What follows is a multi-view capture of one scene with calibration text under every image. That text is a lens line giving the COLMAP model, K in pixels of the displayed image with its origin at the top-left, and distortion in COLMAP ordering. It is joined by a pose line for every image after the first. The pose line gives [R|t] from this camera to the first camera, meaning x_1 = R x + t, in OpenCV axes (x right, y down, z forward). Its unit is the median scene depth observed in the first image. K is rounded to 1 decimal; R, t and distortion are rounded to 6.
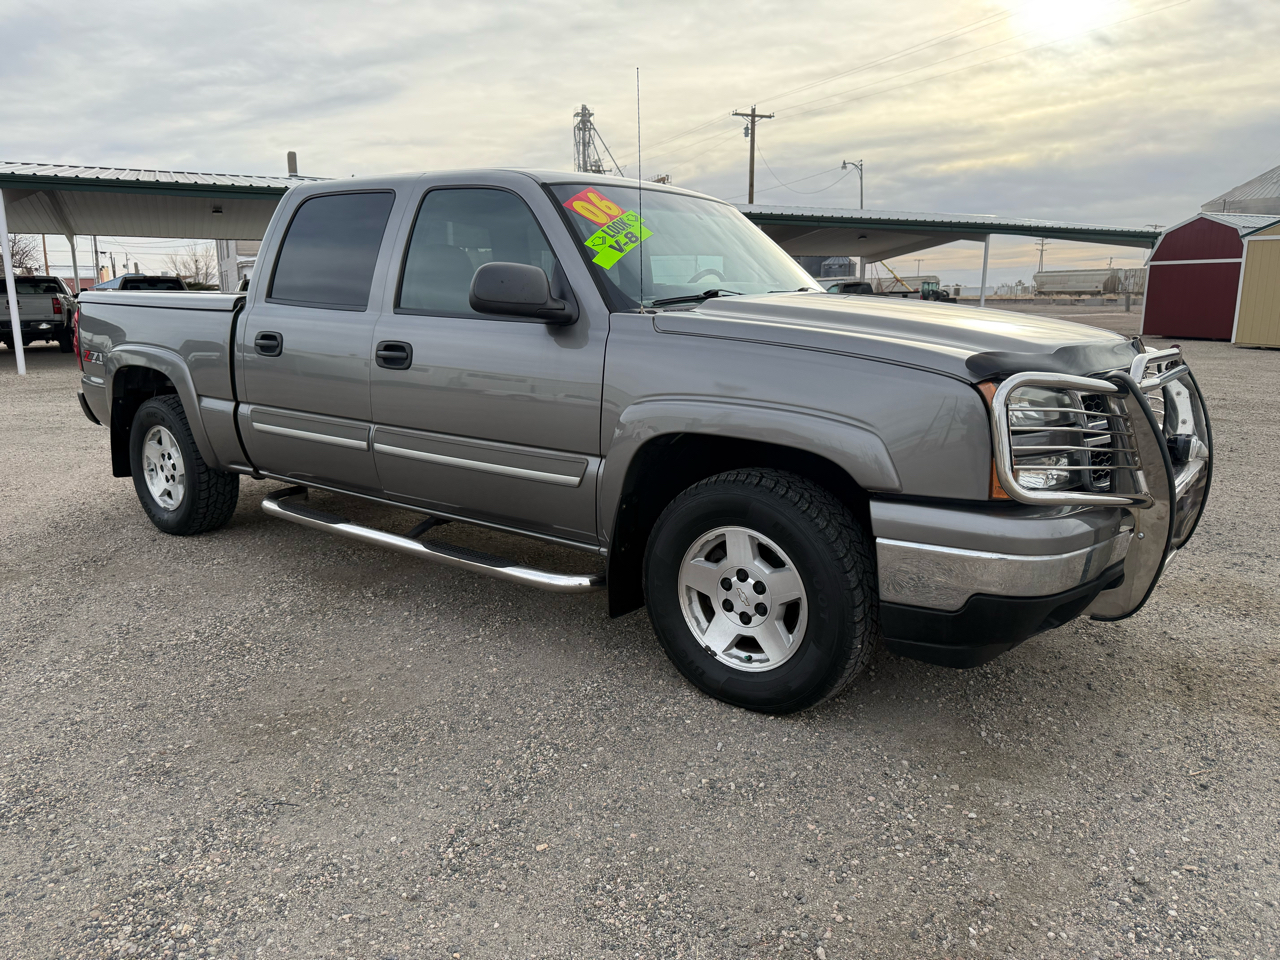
lens RADIAL K [[930.4, 0, 639.3], [0, 930.4, 471.7], [0, 0, 1]] dist [0.000548, -0.000748]
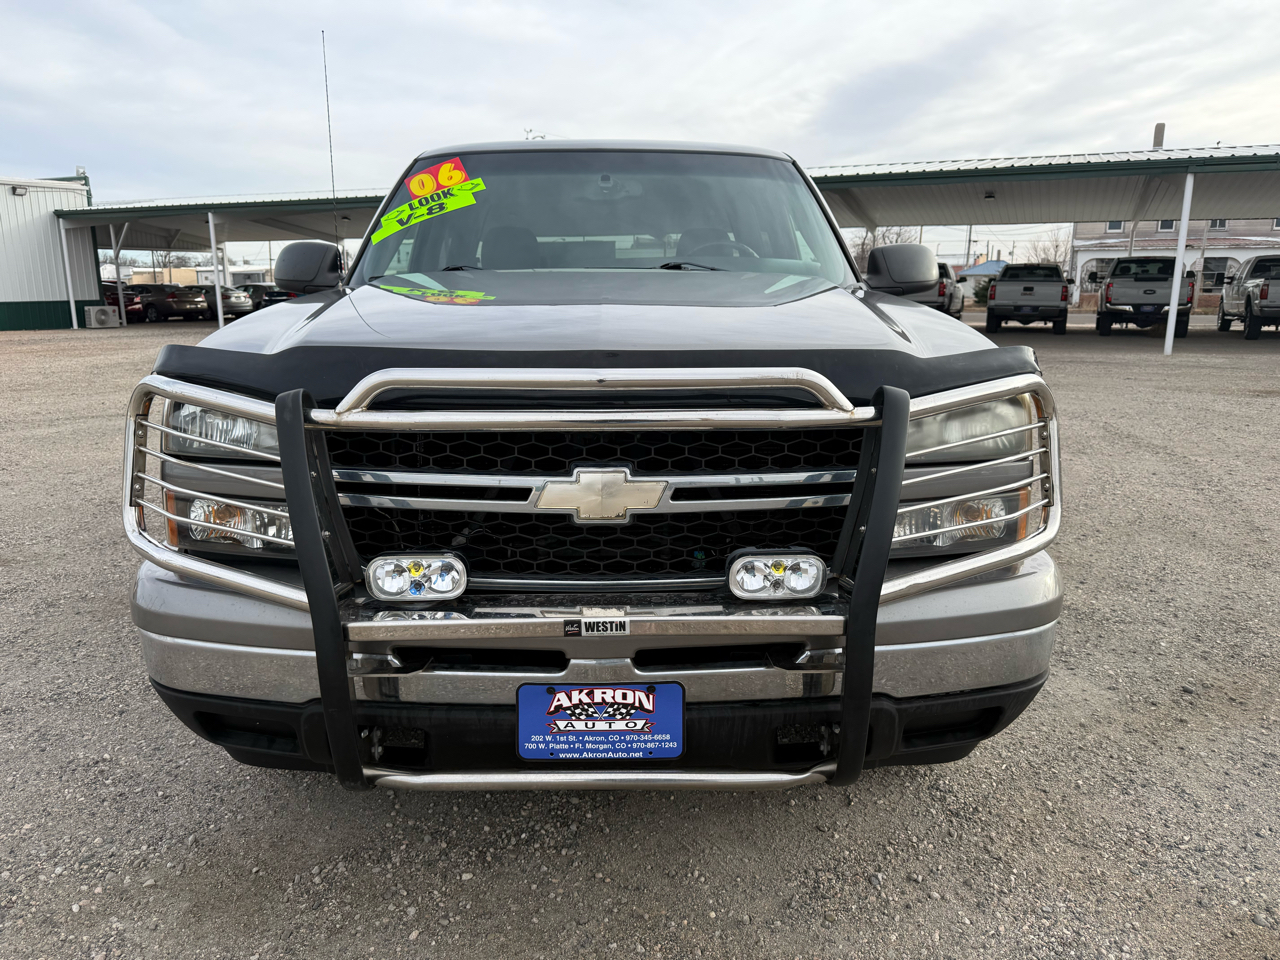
lens RADIAL K [[930.4, 0, 639.3], [0, 930.4, 471.7], [0, 0, 1]] dist [0.000548, -0.000748]
pose [[0.567987, 0.177638, -0.803639, 0.089721], [-0.165692, 0.981119, 0.099763, -0.012522], [0.806187, 0.076492, 0.586696, 0.058935]]
